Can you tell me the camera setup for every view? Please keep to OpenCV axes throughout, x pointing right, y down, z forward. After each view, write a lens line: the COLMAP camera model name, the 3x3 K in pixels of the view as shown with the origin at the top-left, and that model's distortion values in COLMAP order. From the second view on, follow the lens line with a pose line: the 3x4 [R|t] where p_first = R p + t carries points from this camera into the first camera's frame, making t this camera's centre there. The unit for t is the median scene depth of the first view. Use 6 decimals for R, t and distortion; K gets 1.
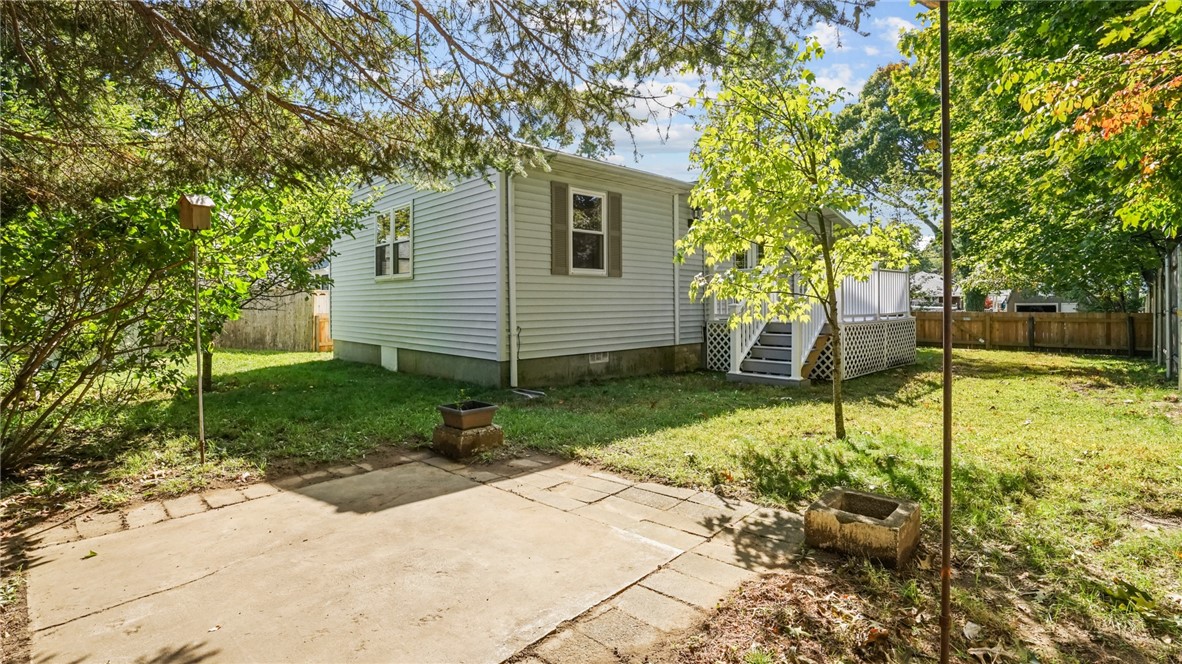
lens RADIAL K [[544.4, 0, 590.3], [0, 544.4, 320.9], [0, 0, 1]] dist [-0.000884, 0.000125]
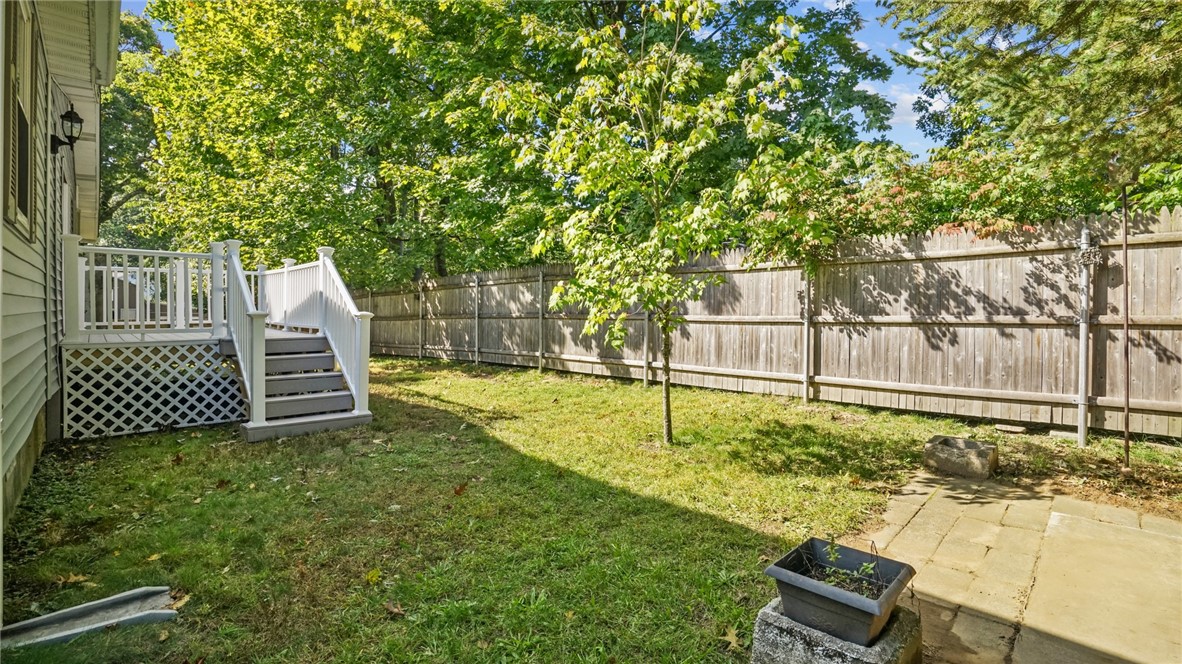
lens RADIAL K [[544.4, 0, 590.3], [0, 544.4, 320.9], [0, 0, 1]] dist [-0.000884, 0.000125]
pose [[0.008833, -0.011485, 0.999895, -0.833359], [0.018446, 0.999766, 0.011320, -0.052126], [-0.999791, 0.018344, 0.009043, 1.534844]]
